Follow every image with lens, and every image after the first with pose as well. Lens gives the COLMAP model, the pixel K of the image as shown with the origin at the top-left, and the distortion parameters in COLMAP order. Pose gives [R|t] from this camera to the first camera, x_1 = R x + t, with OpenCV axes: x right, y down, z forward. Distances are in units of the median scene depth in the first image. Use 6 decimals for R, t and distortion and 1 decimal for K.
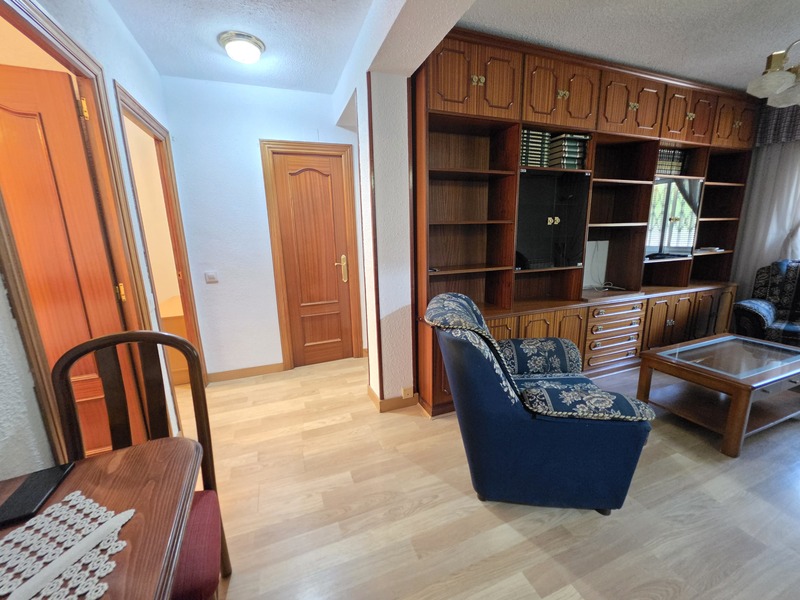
lens RADIAL K [[324.6, 0, 395.8], [0, 324.6, 300.8], [0, 0, 1]] dist [-0.009391, 0.003475]
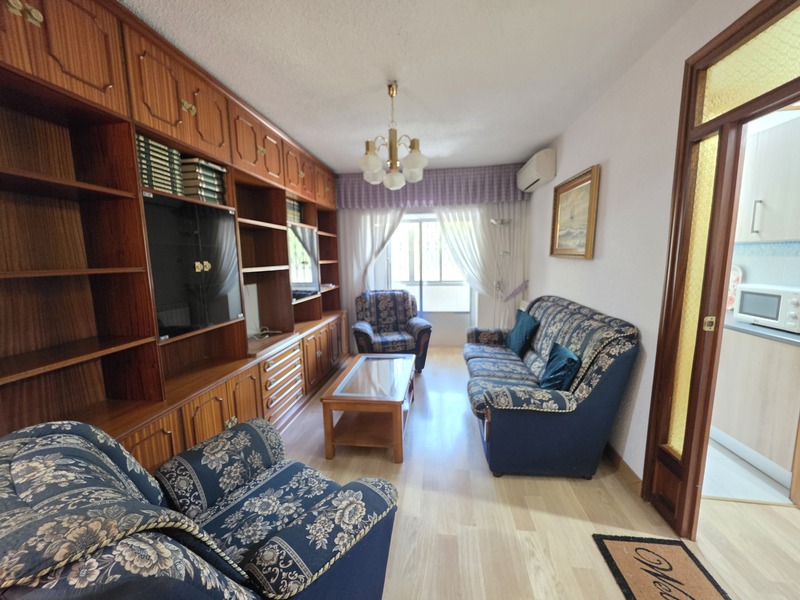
lens RADIAL K [[324.6, 0, 395.8], [0, 324.6, 300.8], [0, 0, 1]] dist [-0.009391, 0.003475]
pose [[0.483607, -0.098216, 0.869758, 0.037366], [0.184465, 0.982803, 0.008414, -0.095767], [-0.855627, 0.156371, 0.493407, 0.262024]]
